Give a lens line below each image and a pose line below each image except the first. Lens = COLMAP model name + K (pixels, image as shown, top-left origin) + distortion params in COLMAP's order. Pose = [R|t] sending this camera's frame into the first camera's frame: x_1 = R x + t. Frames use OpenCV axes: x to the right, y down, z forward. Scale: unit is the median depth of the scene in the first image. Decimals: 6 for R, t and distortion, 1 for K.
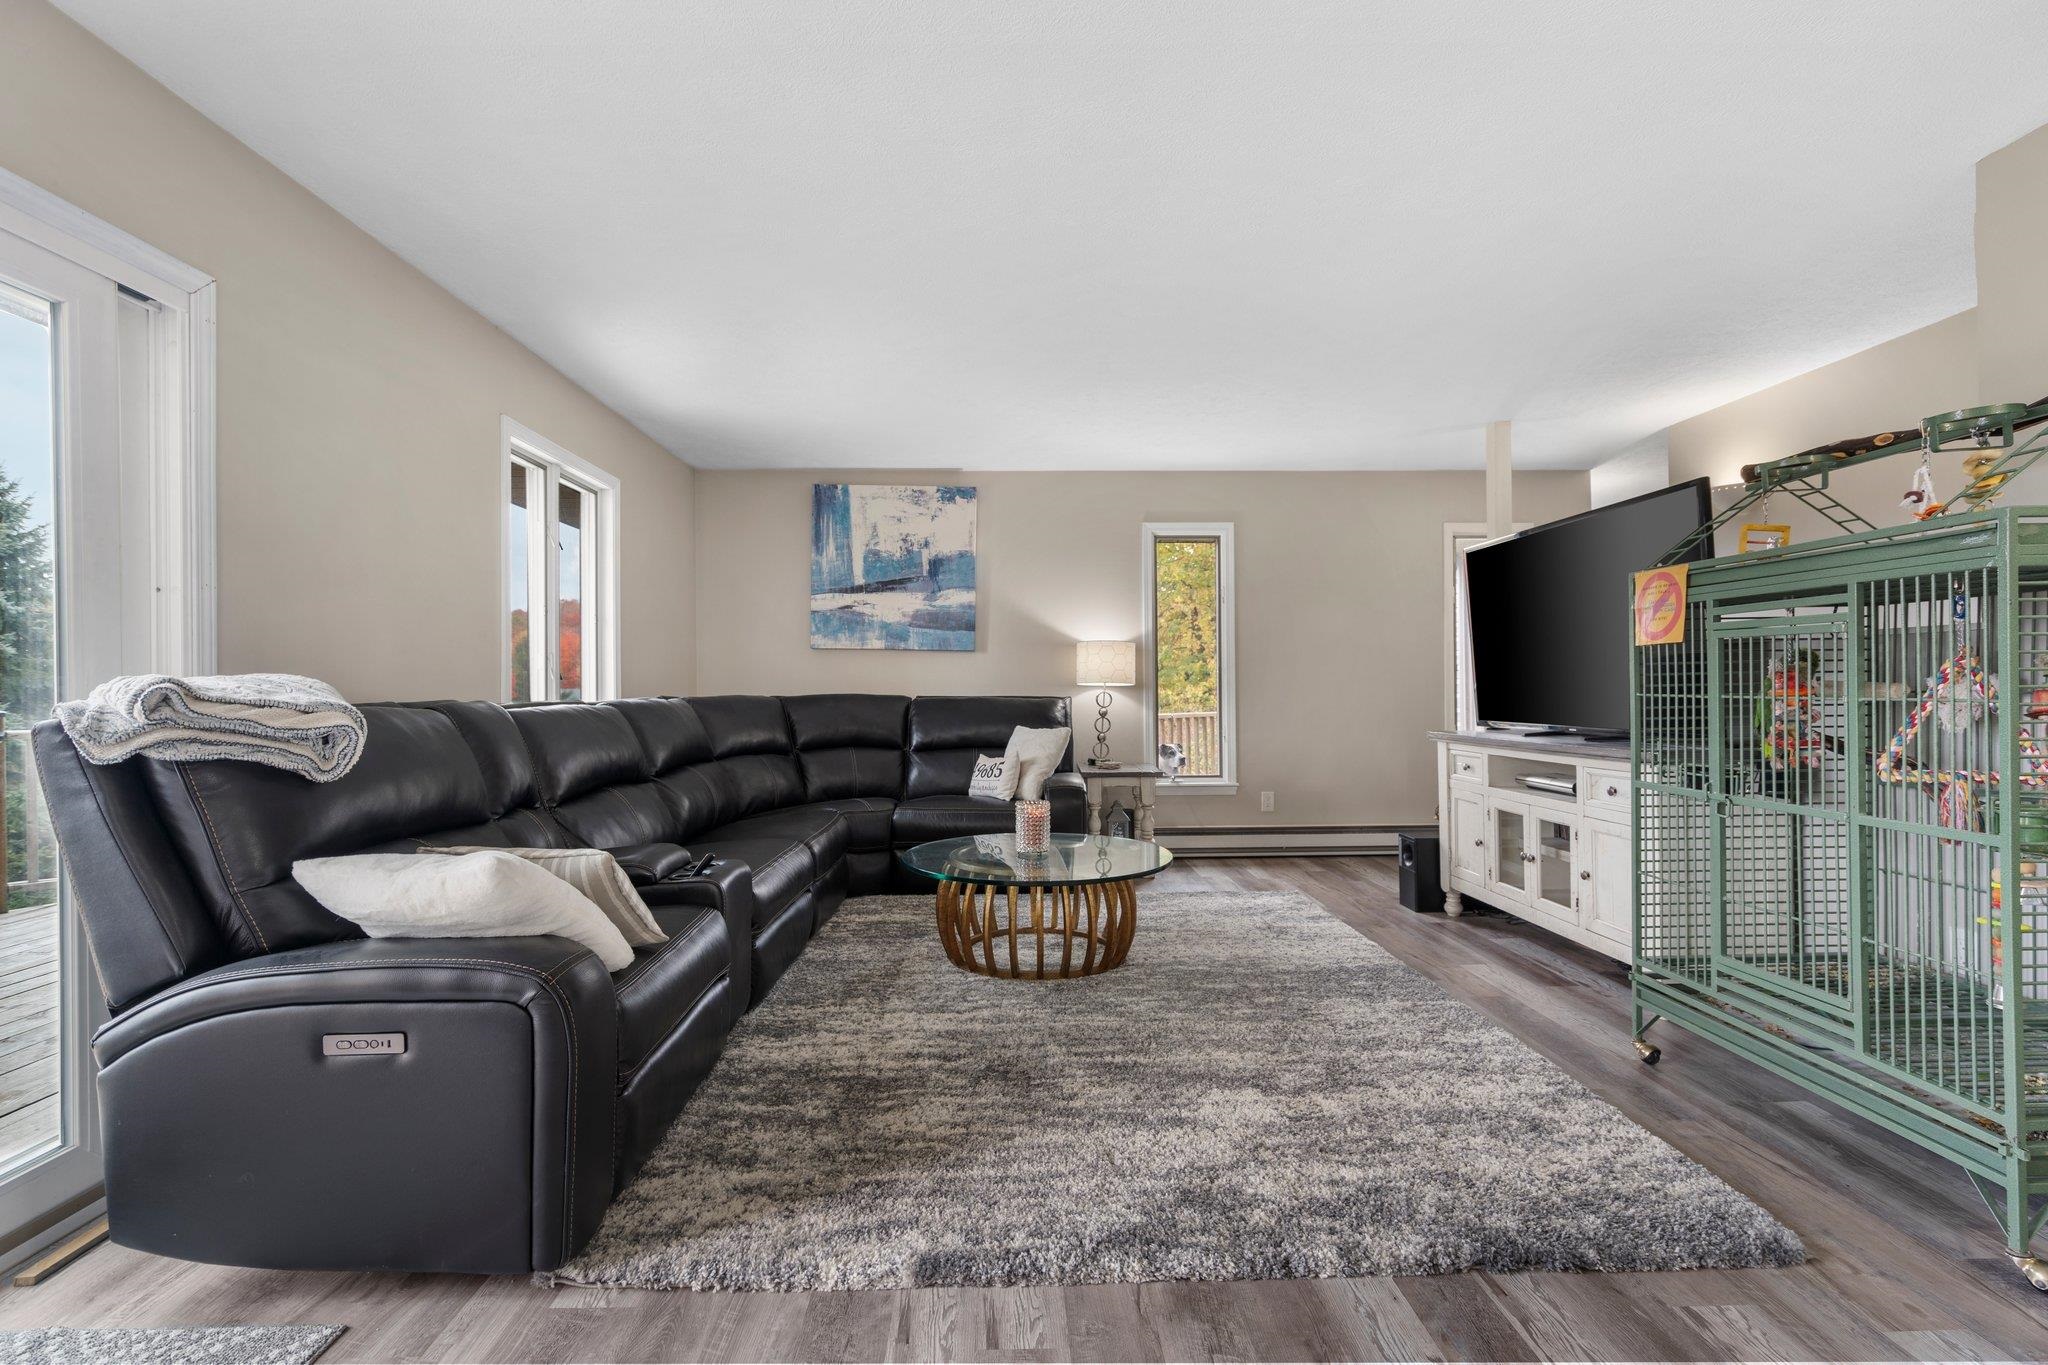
lens RADIAL K [[923.1, 0, 1015.7], [0, 923.1, 679.2], [0, 0, 1]] dist [-0.005758, 0.002215]
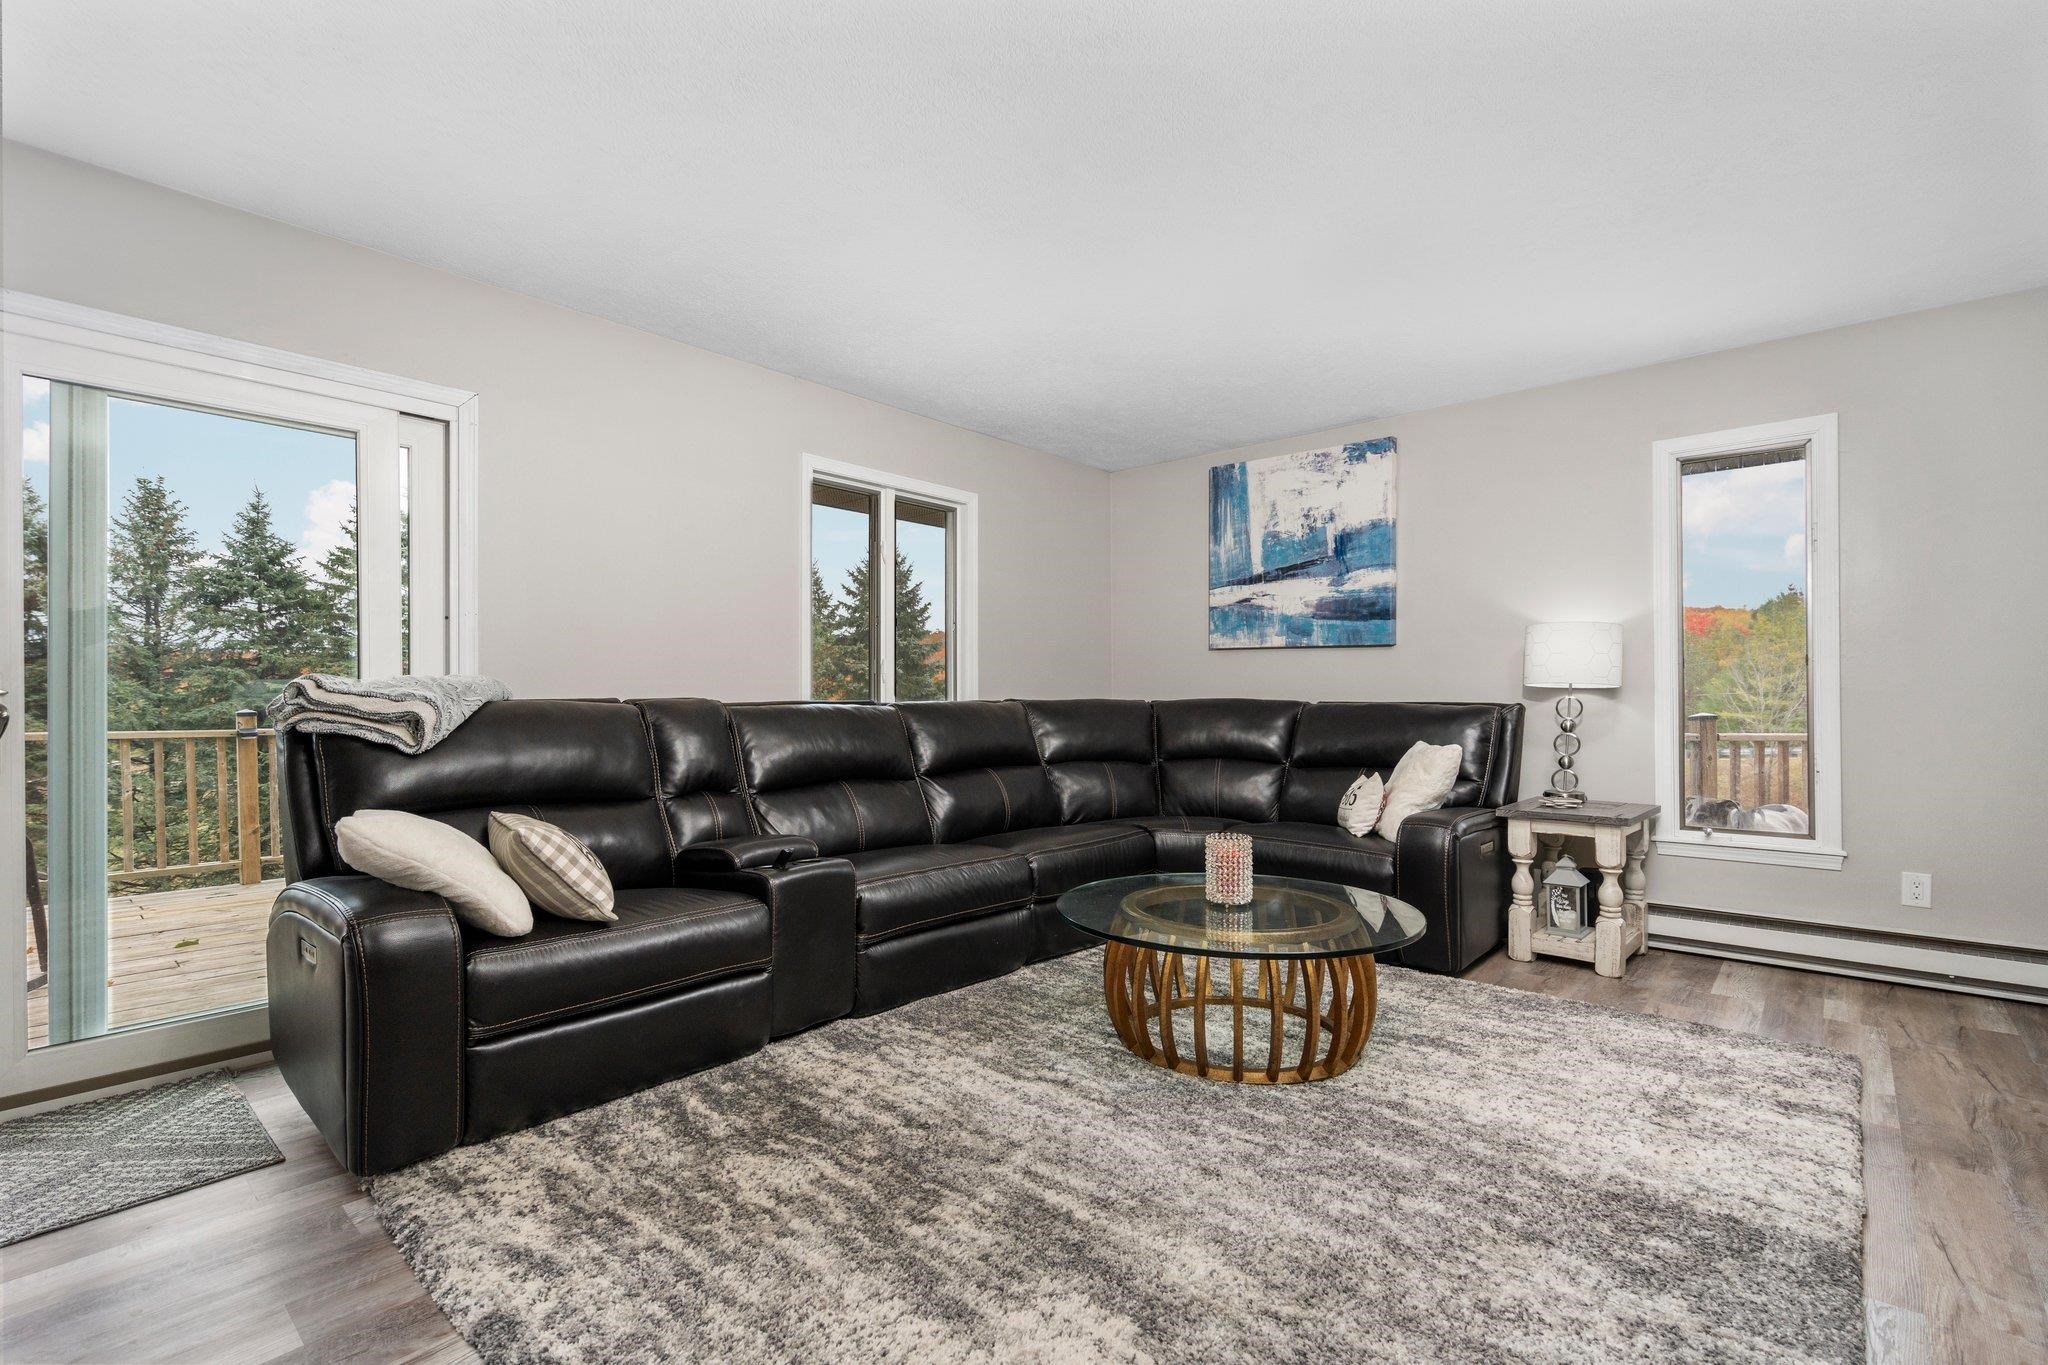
lens RADIAL K [[923.1, 0, 1028.7], [0, 923.1, 691.1], [0, 0, 1]] dist [-0.005758, 0.002215]
pose [[0.727136, -0.003335, -0.686486, 0.312281], [0.003896, 0.999992, -0.000731, 0.009647], [0.686483, -0.002143, 0.727143, 0.247844]]
